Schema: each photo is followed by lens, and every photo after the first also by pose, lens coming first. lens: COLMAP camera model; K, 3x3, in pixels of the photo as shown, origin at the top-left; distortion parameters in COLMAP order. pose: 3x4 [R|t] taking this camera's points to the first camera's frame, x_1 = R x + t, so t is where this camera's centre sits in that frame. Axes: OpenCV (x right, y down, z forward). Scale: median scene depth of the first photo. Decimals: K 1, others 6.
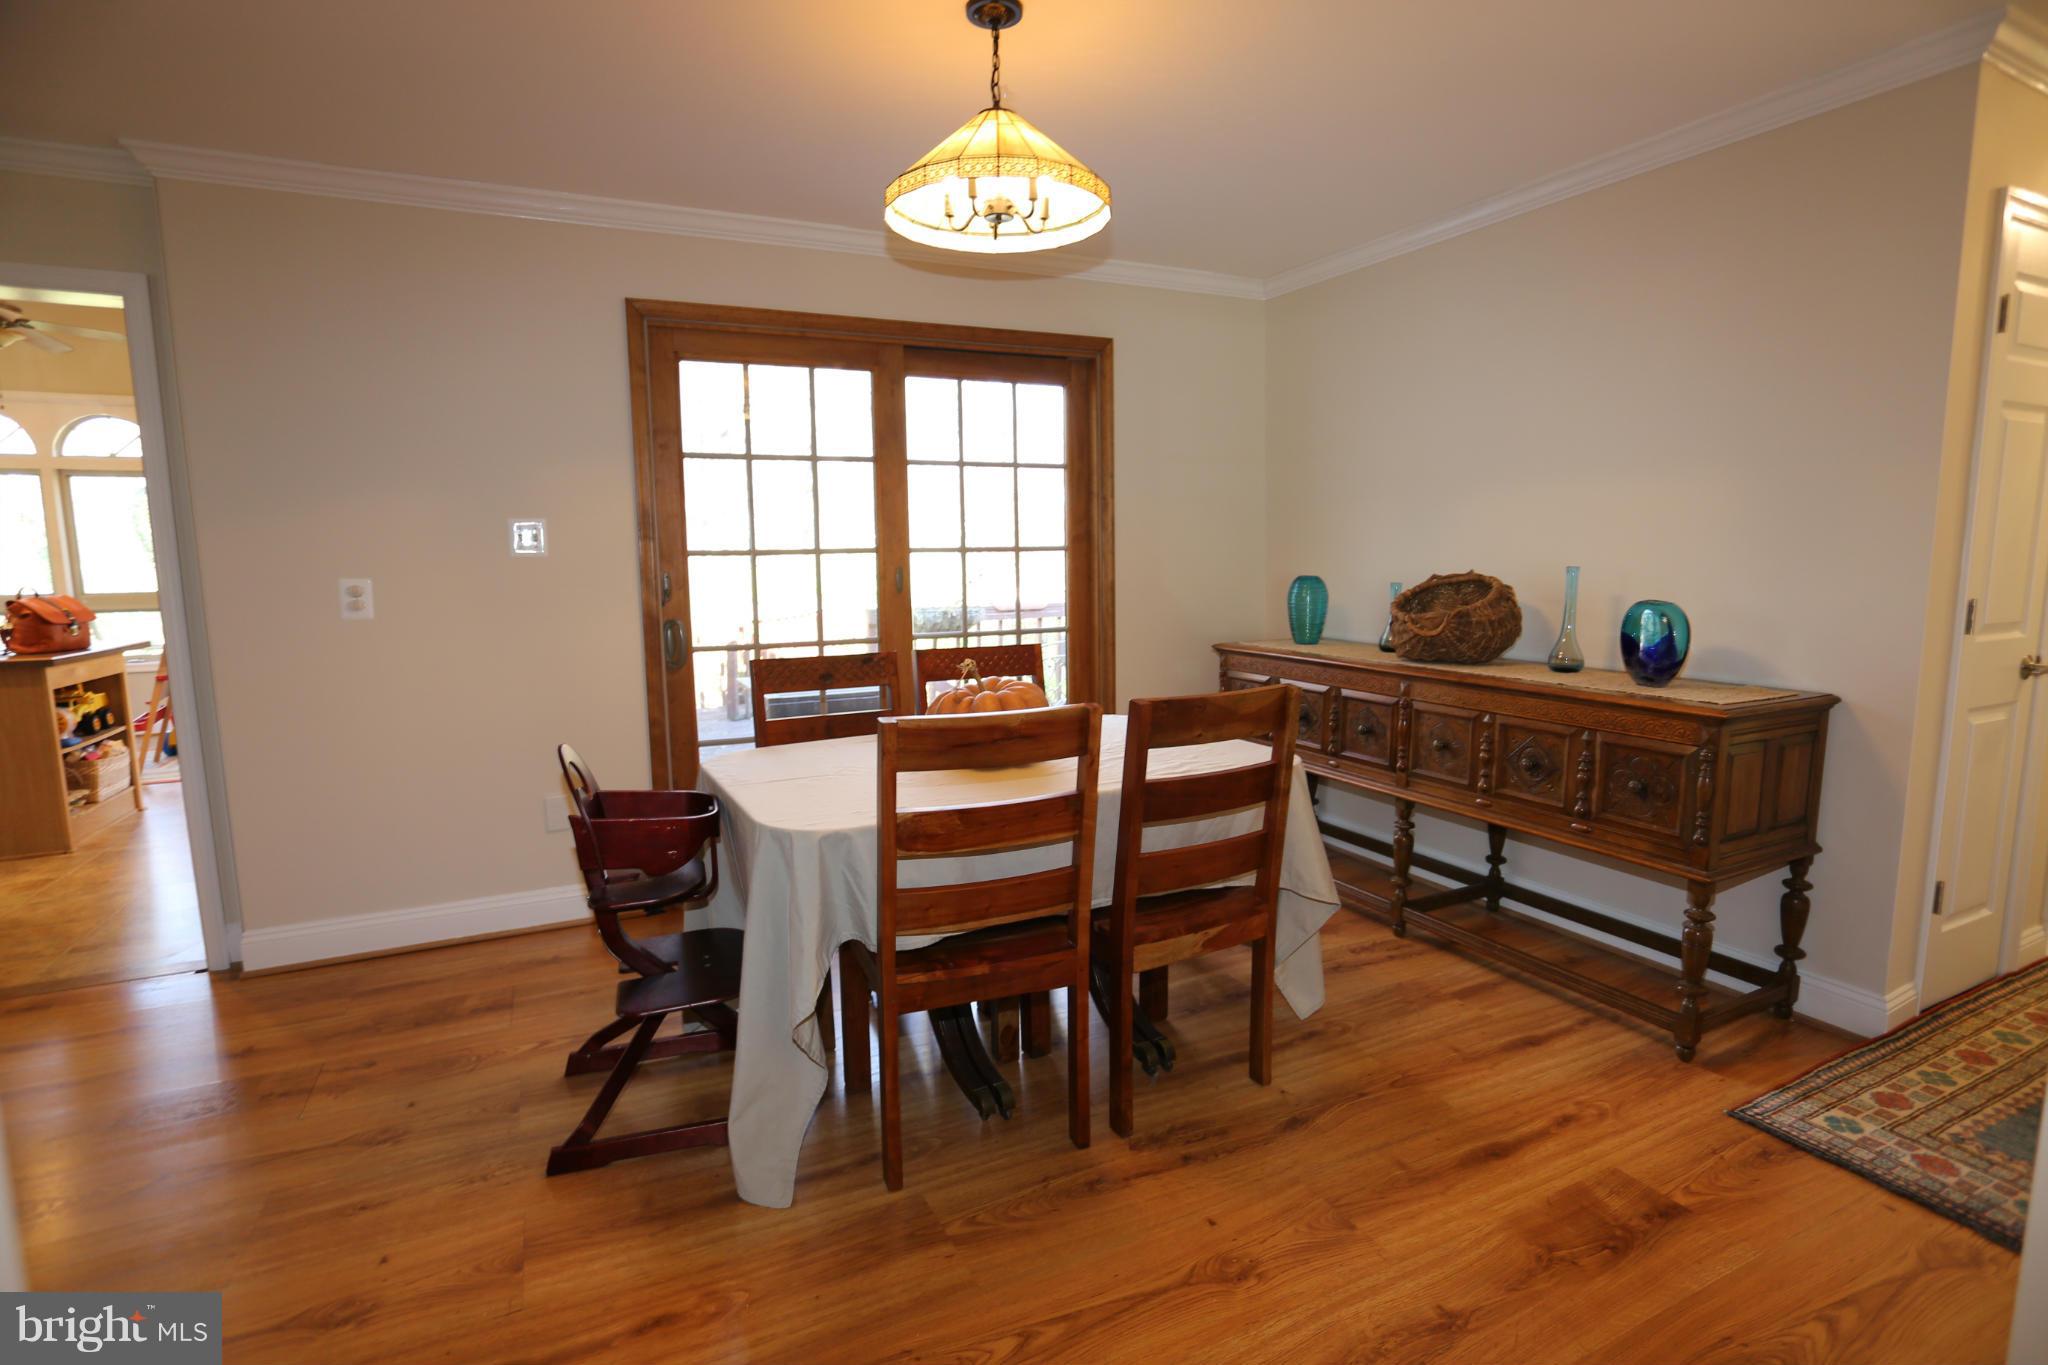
lens RADIAL K [[997.9, 0, 1031.1], [0, 997.9, 680.5], [0, 0, 1]] dist [-0.069795, 0.031139]
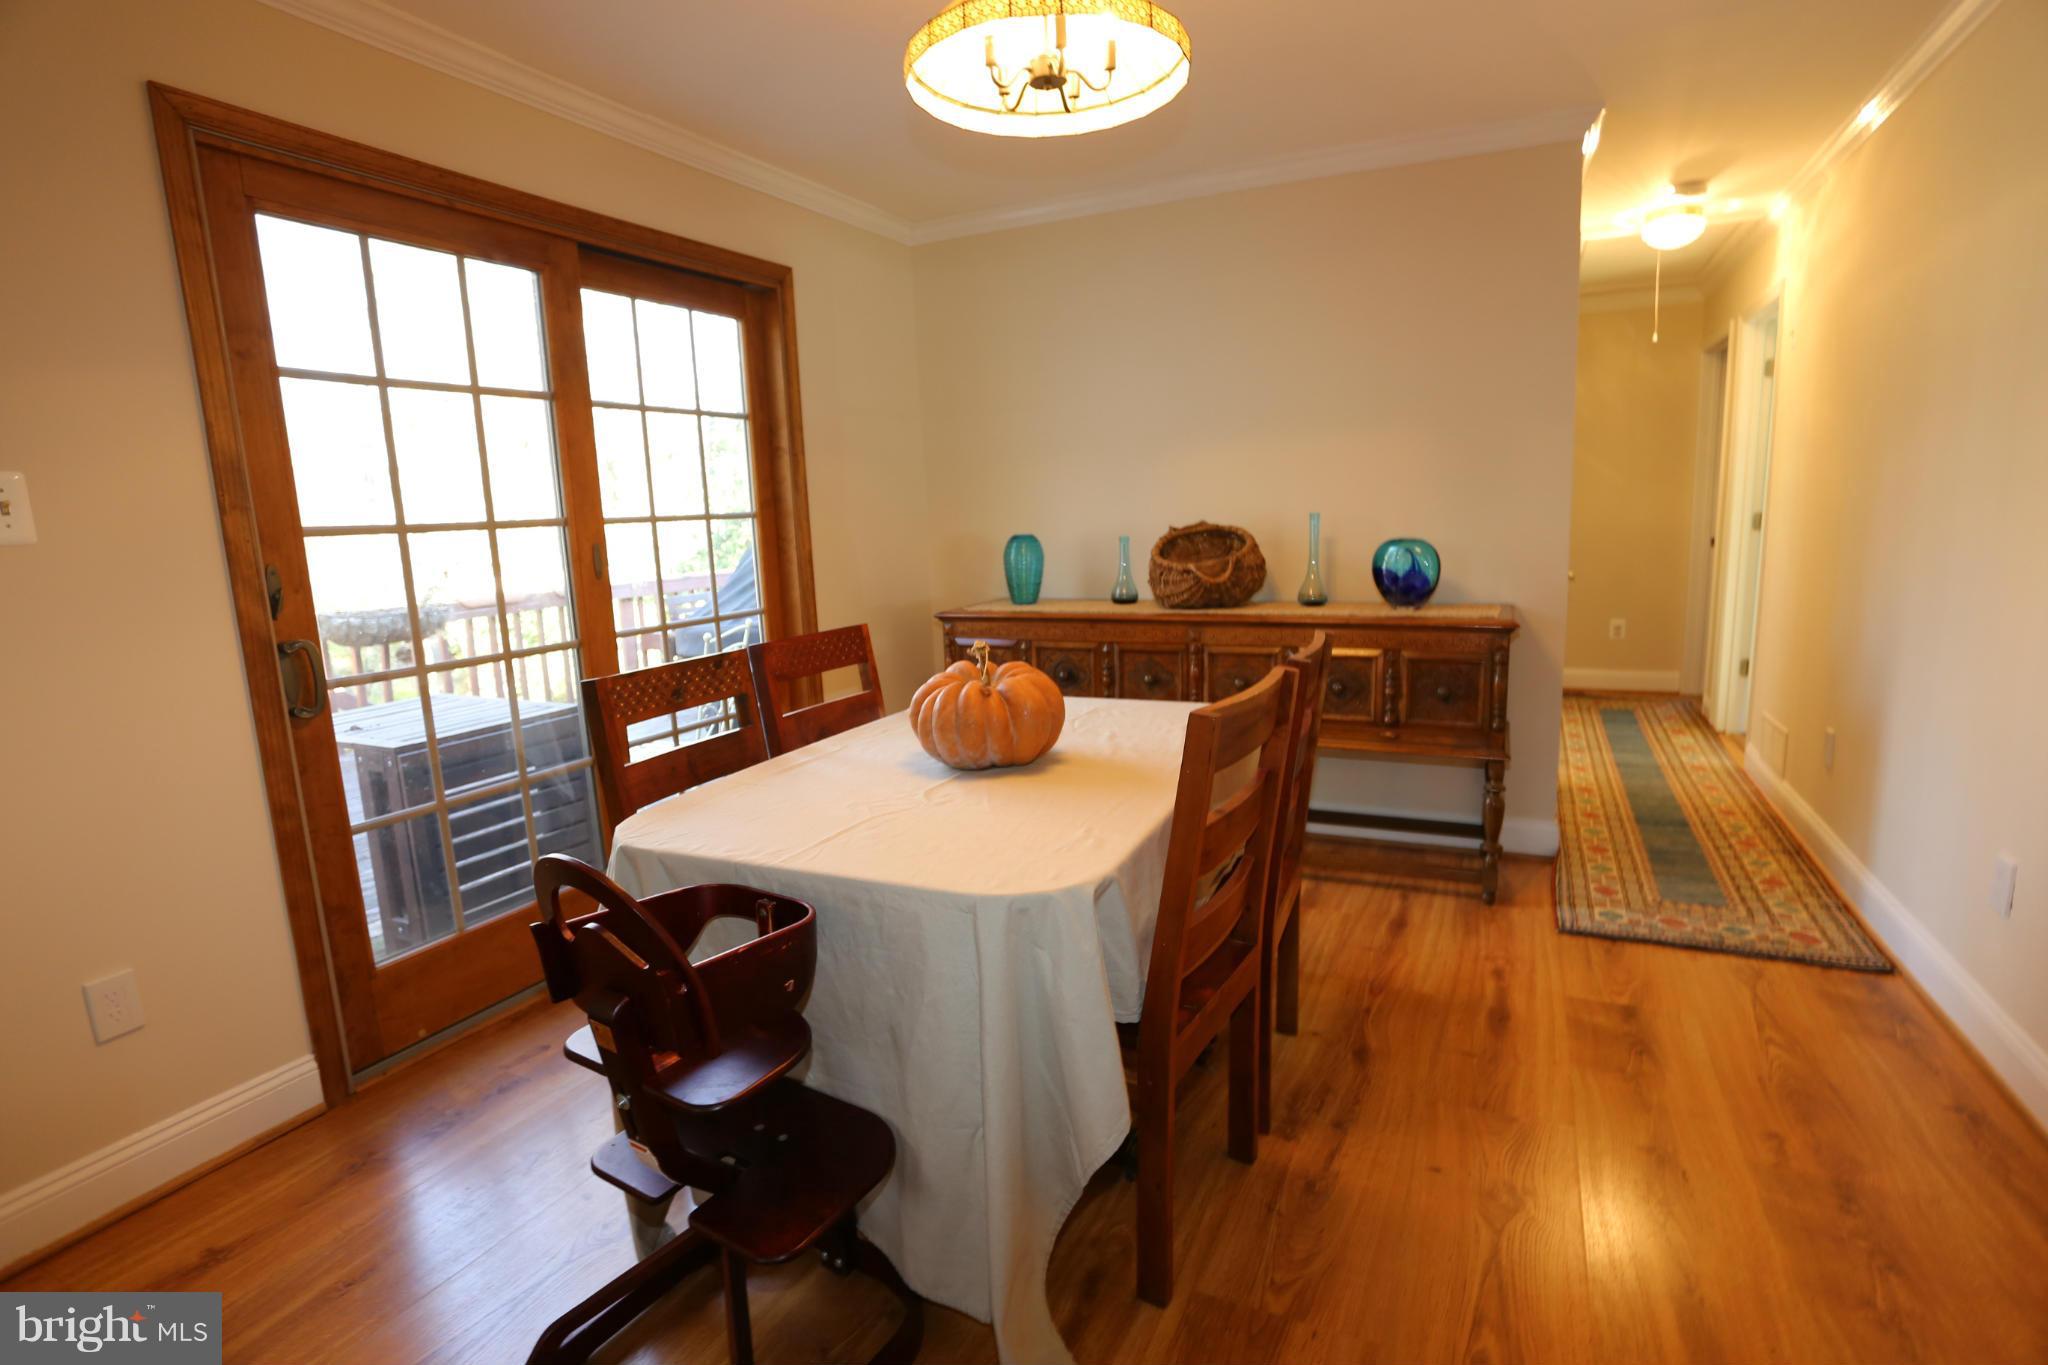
lens RADIAL K [[997.9, 0, 1031.1], [0, 997.9, 680.5], [0, 0, 1]] dist [-0.069795, 0.031139]
pose [[0.789111, -0.121705, 0.602073, -0.371810], [0.107538, 0.992409, 0.059664, -0.023982], [-0.604764, 0.017665, 0.796209, 0.246227]]
